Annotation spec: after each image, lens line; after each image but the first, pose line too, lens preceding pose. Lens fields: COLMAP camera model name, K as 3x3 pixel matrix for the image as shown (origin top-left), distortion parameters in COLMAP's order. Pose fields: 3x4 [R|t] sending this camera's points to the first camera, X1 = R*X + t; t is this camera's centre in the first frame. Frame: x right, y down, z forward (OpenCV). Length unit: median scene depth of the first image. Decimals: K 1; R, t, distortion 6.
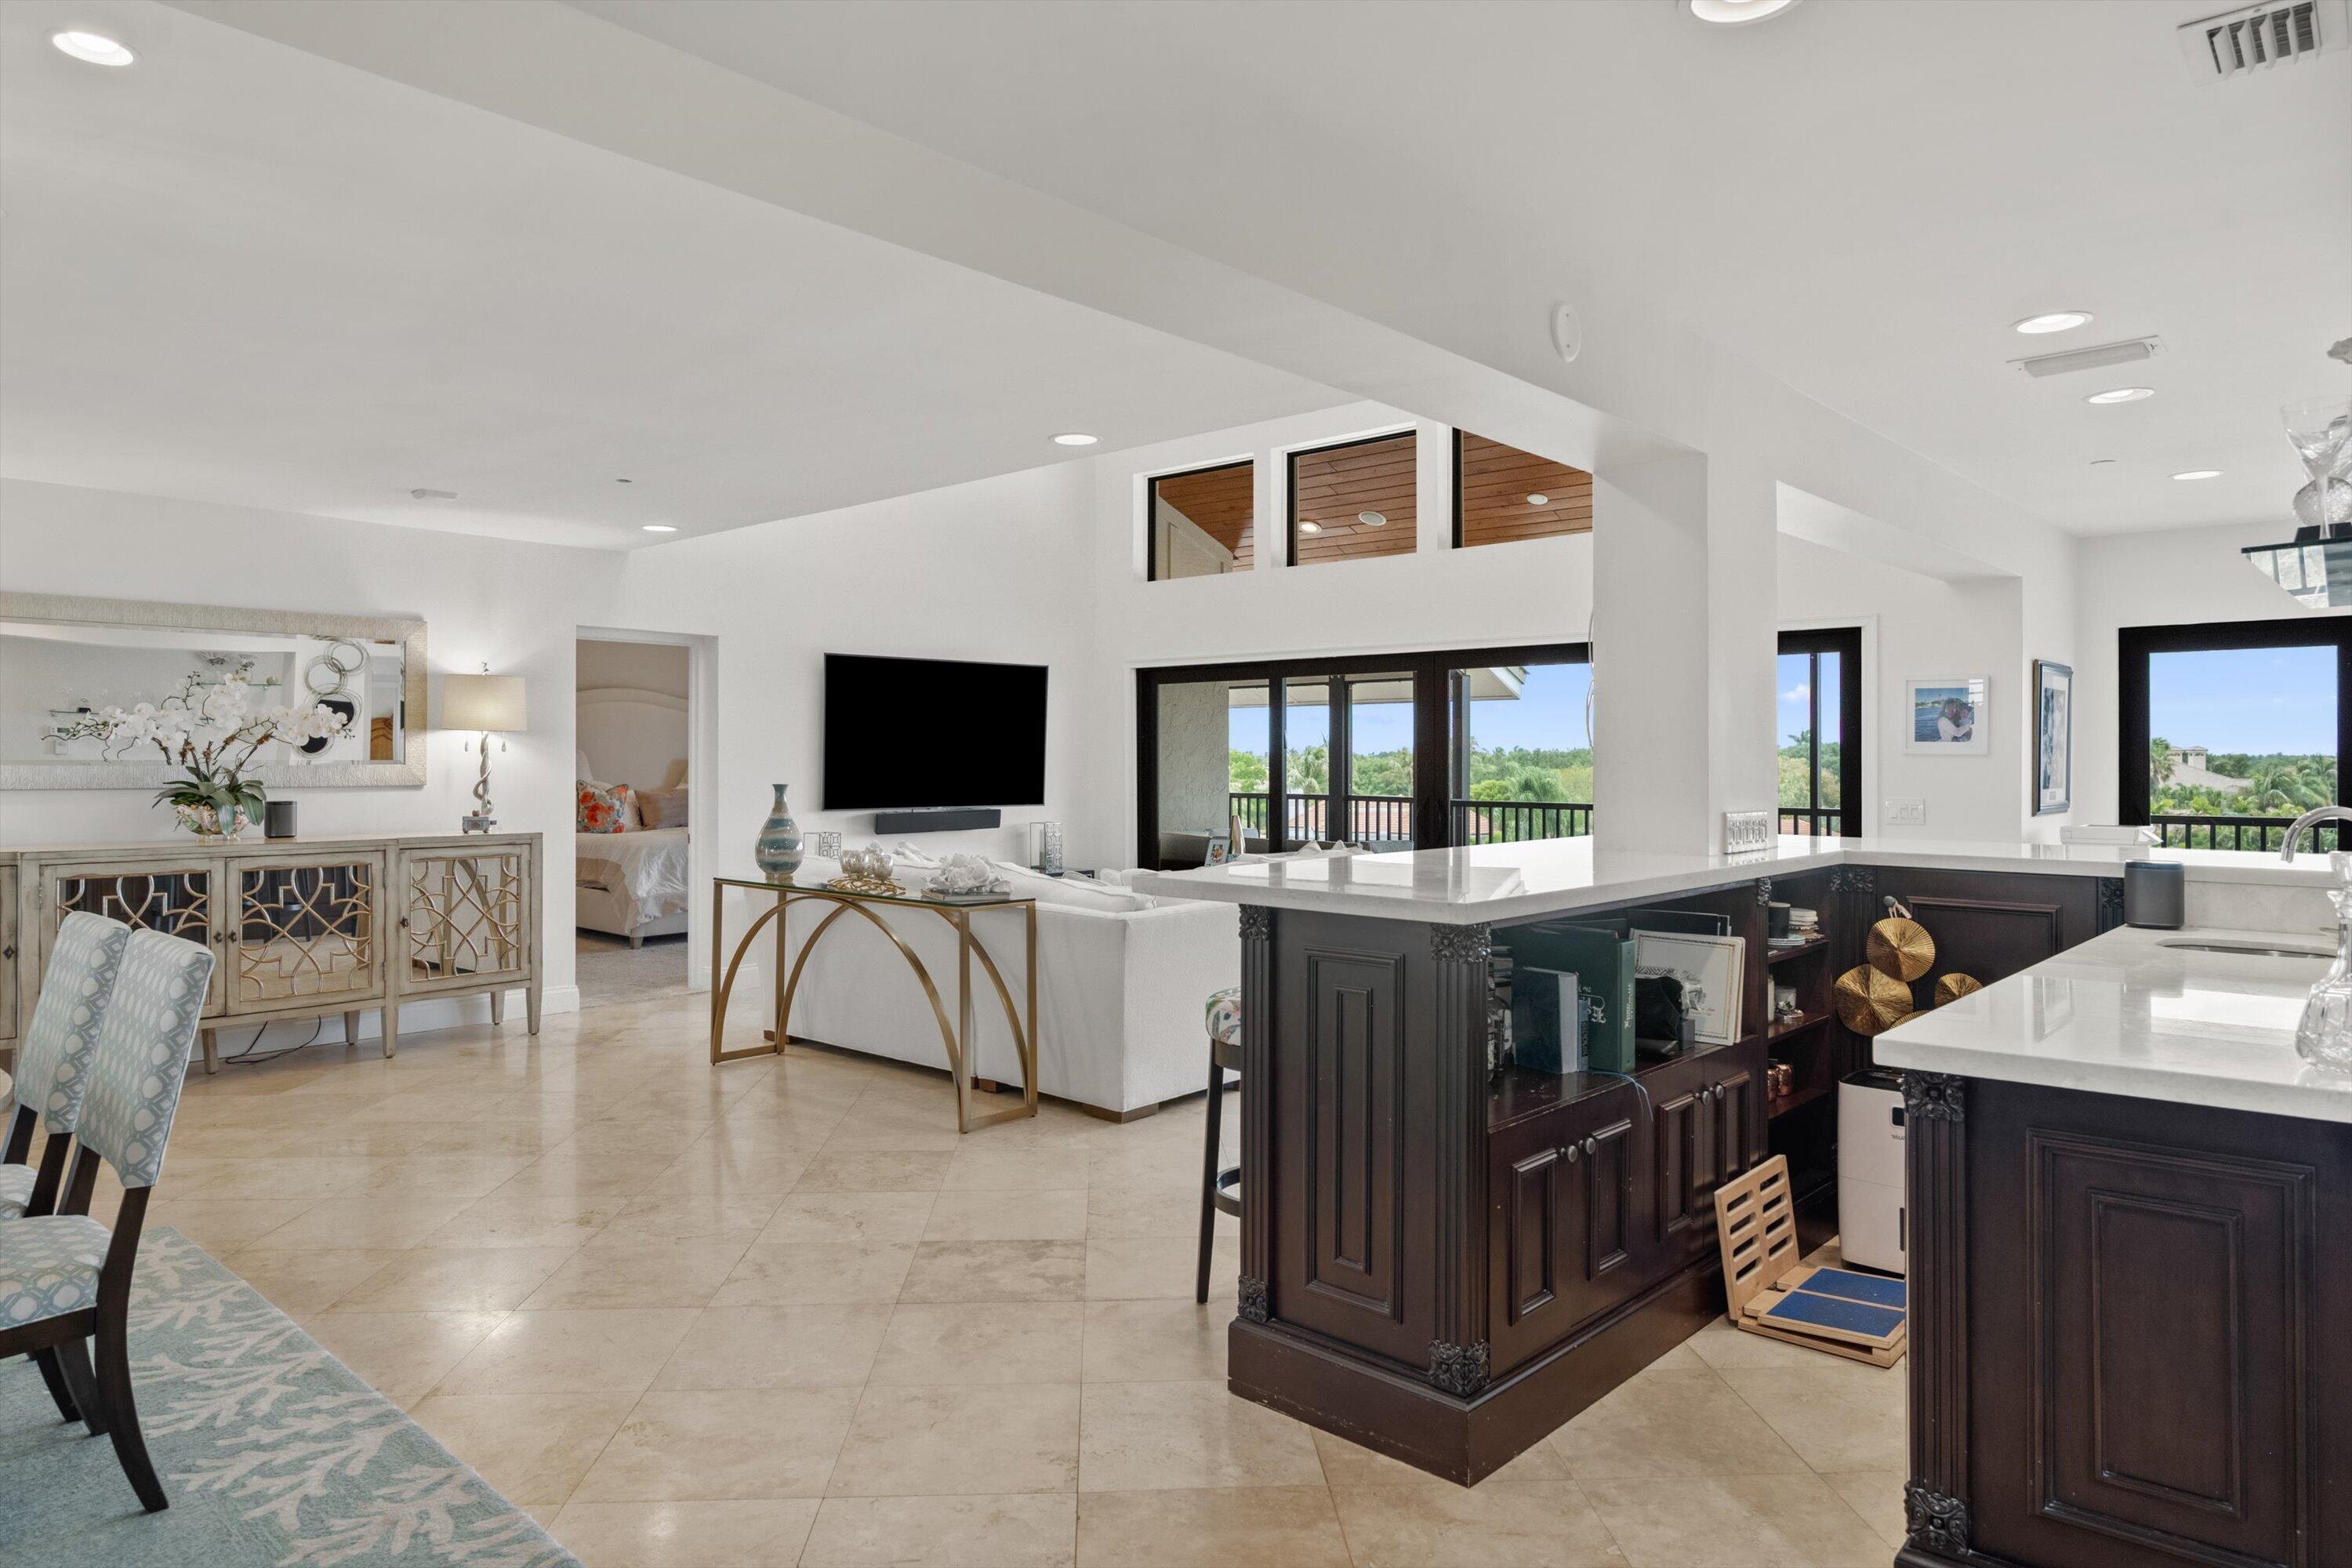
lens RADIAL K [[1444.8, 0, 1170.4], [0, 1444.8, 738.9], [0, 0, 1]] dist [-0.005477, -0.001099]
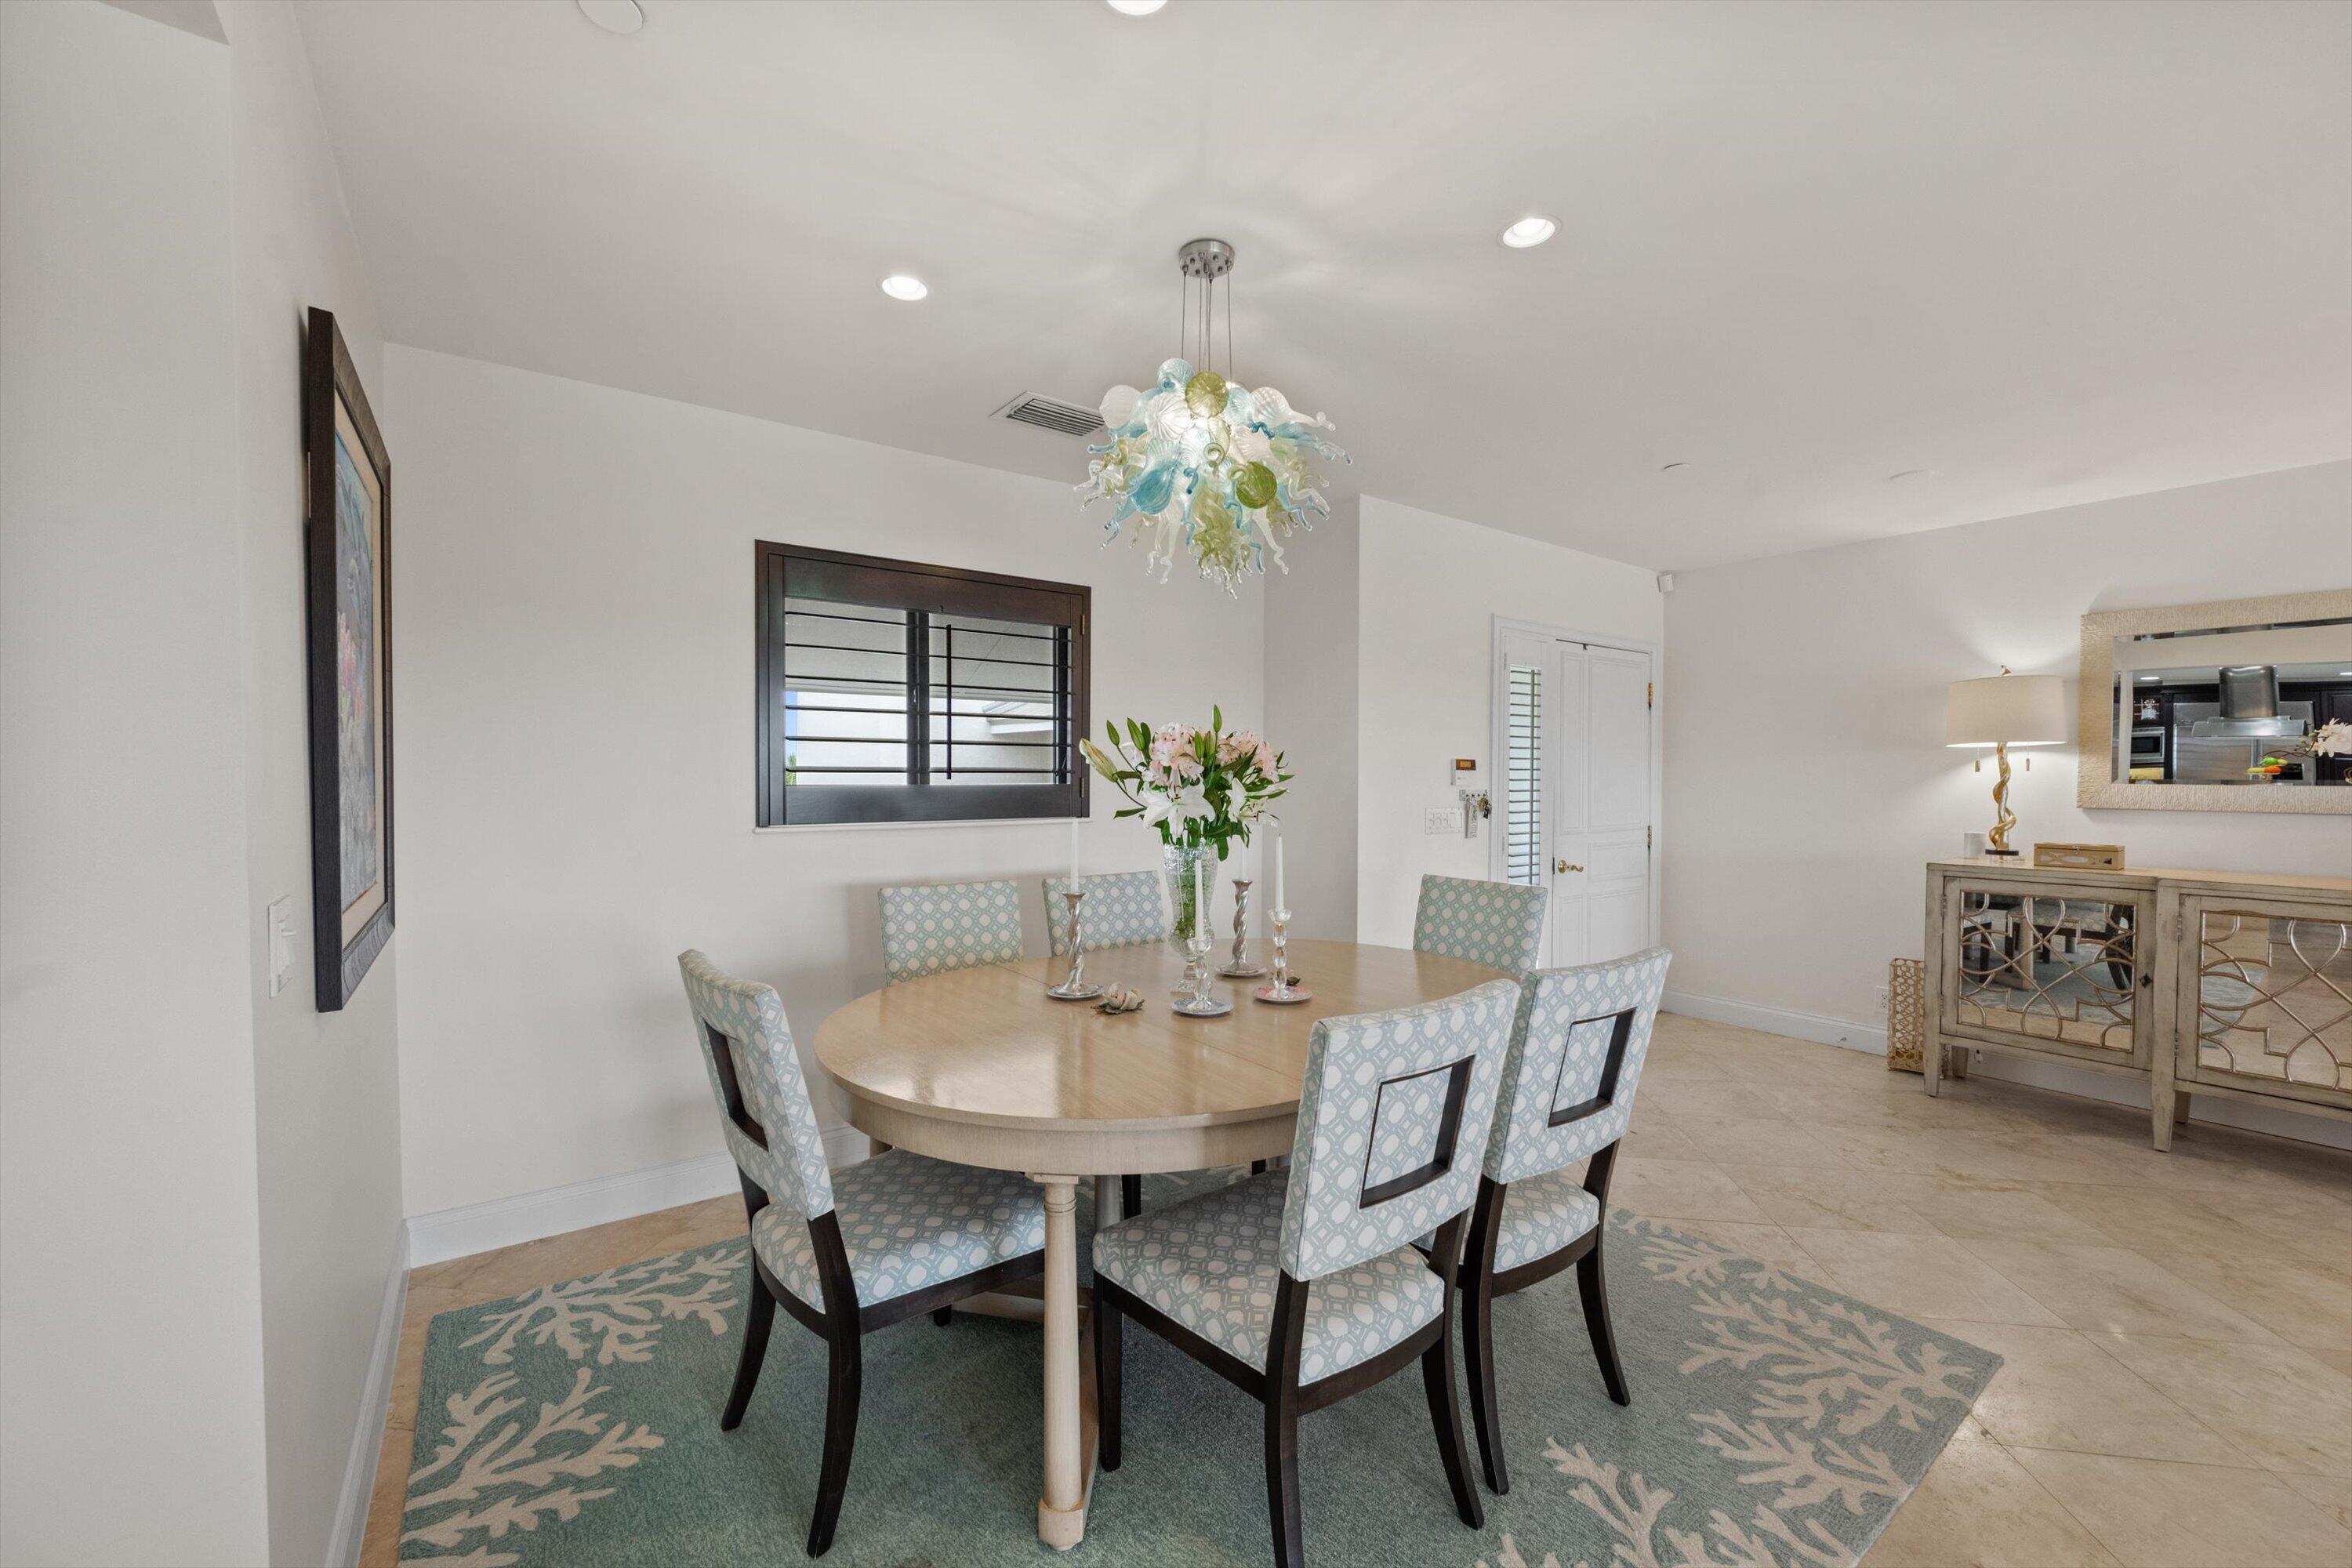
lens RADIAL K [[941.4, 0, 1179.1], [0, 941.4, 789.5], [0, 0, 1]] dist [-0.001632, -0.000004]
pose [[-0.194160, 0.011834, -0.980899, -0.069043], [0.011581, 0.999885, 0.009770, 0.007639], [0.980902, -0.009463, -0.194274, 0.480392]]
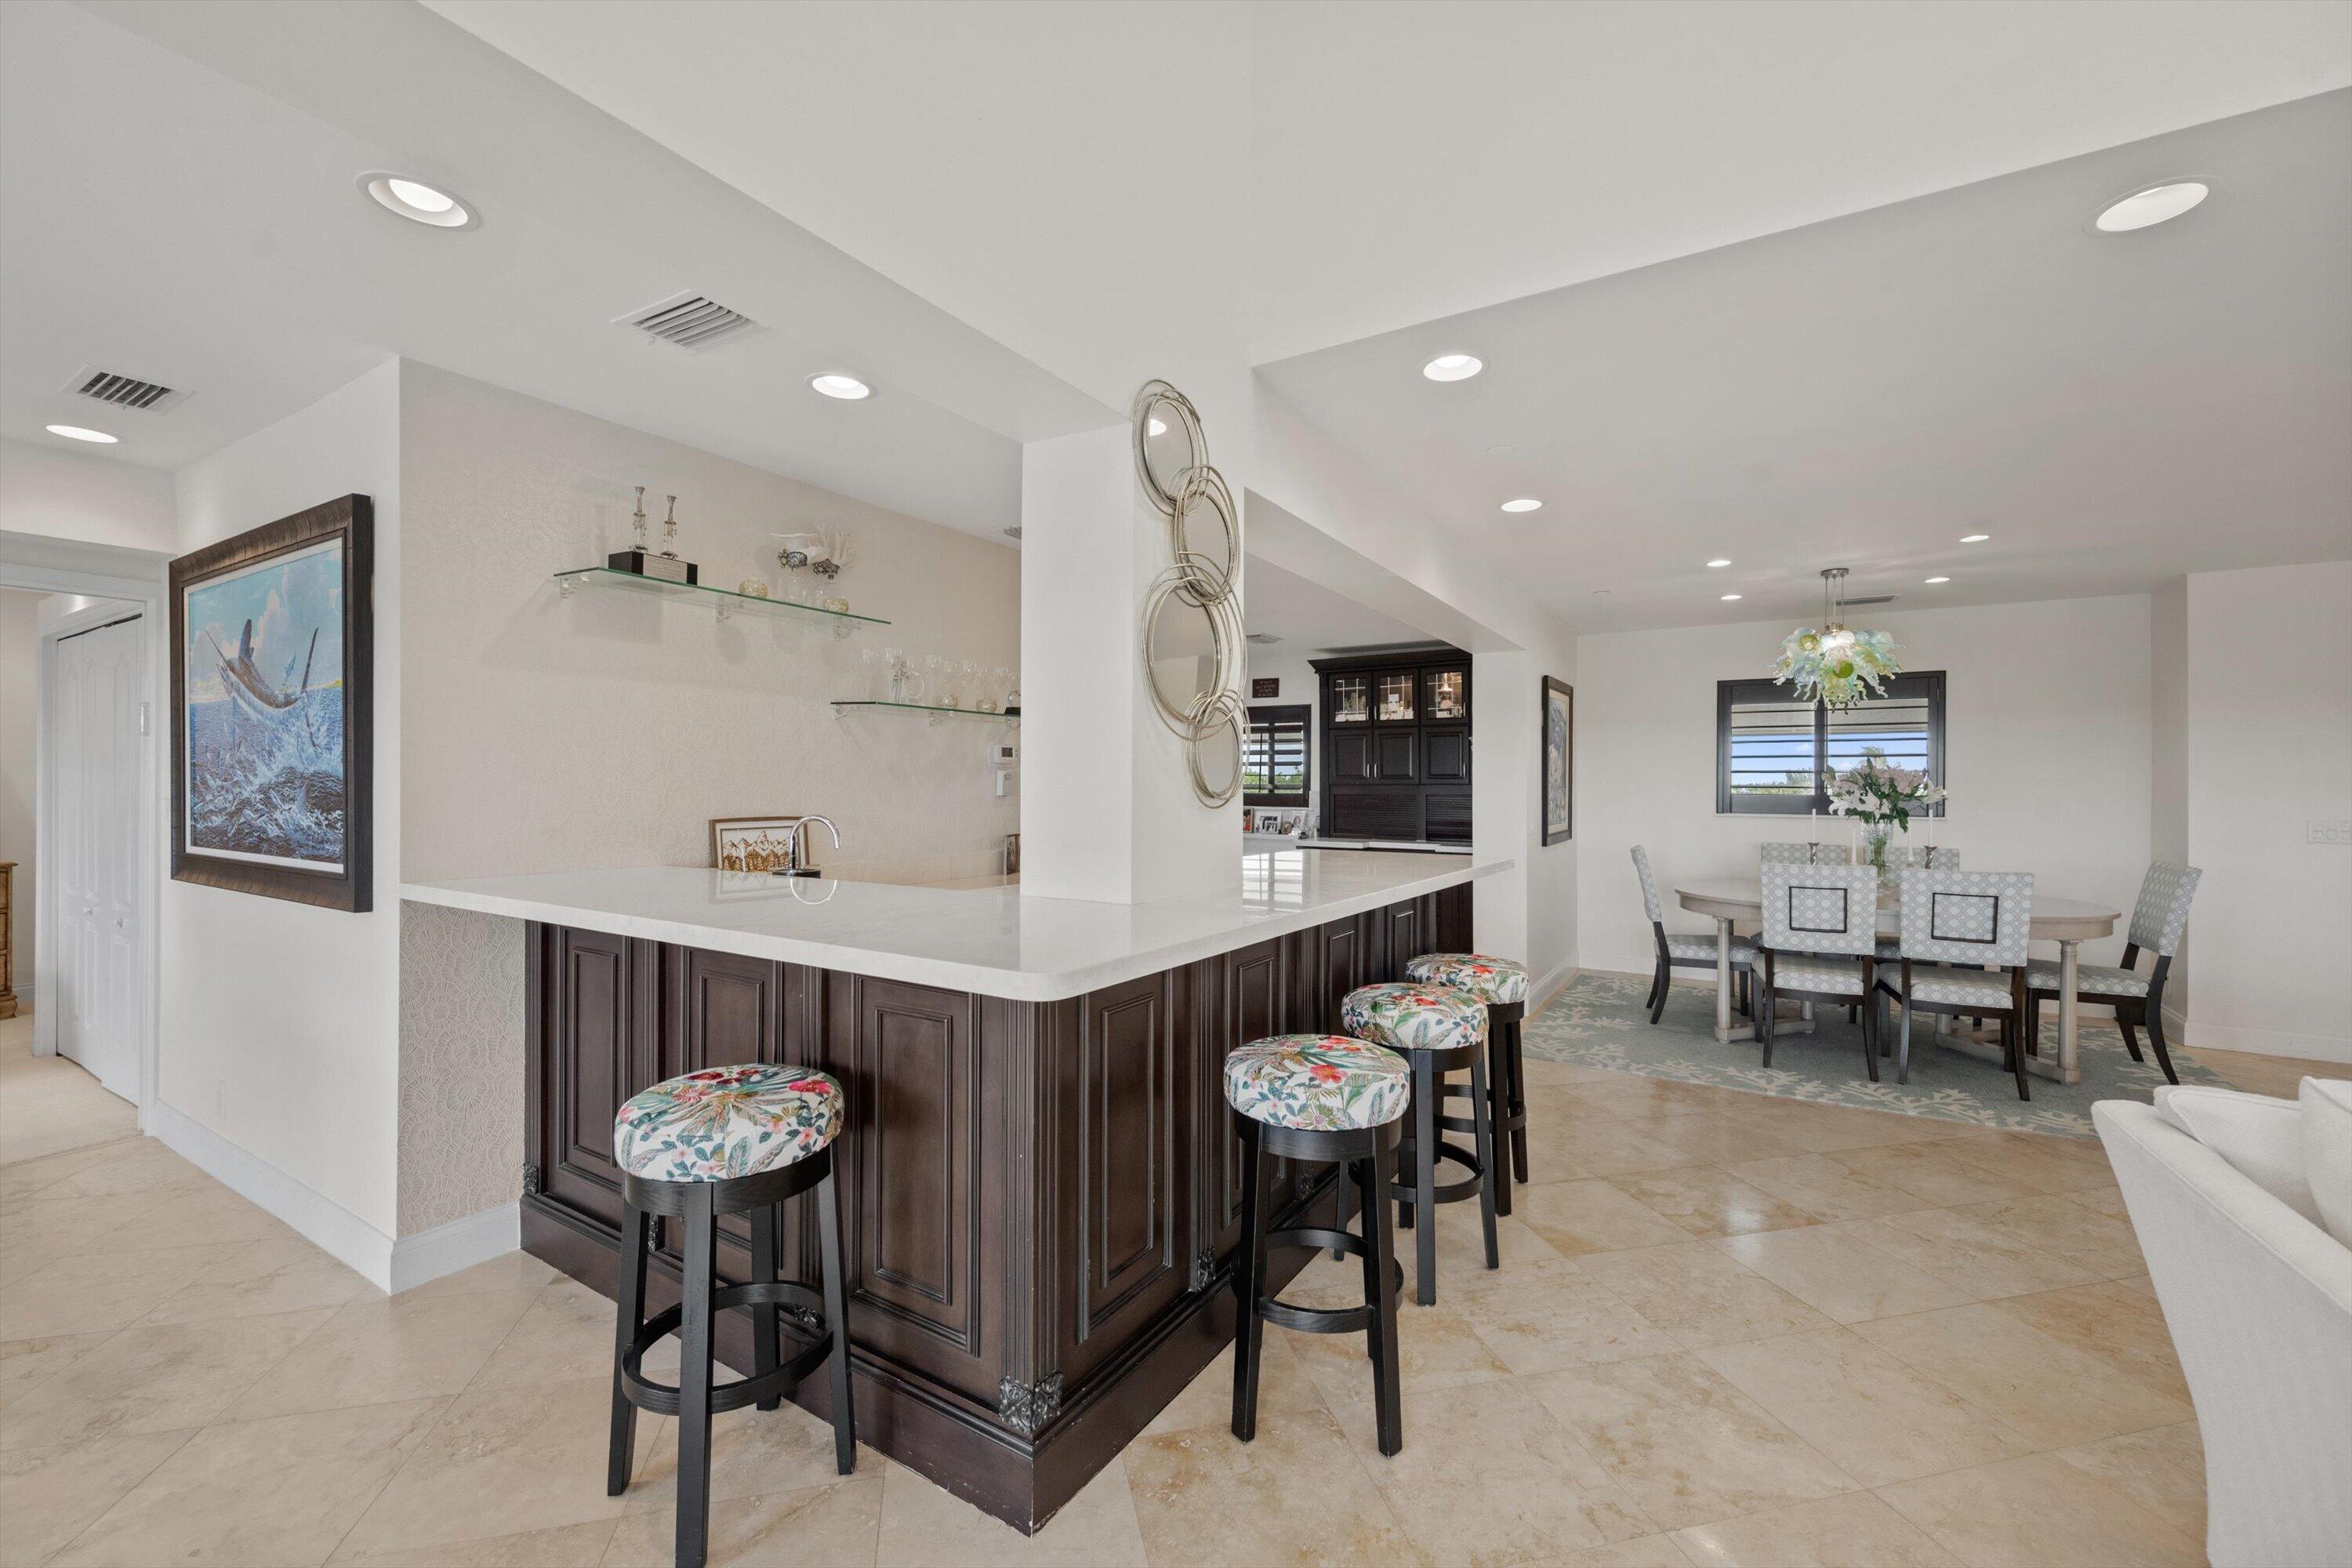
lens RADIAL K [[941.4, 0, 1179.2], [0, 941.4, 787.7], [0, 0, 1]] dist [-0.001632, -0.000004]
pose [[-0.982272, -0.004331, -0.187413, 0.327276], [-0.002329, 0.999938, -0.010902, 0.014983], [0.187449, -0.010272, -0.982221, 1.166726]]
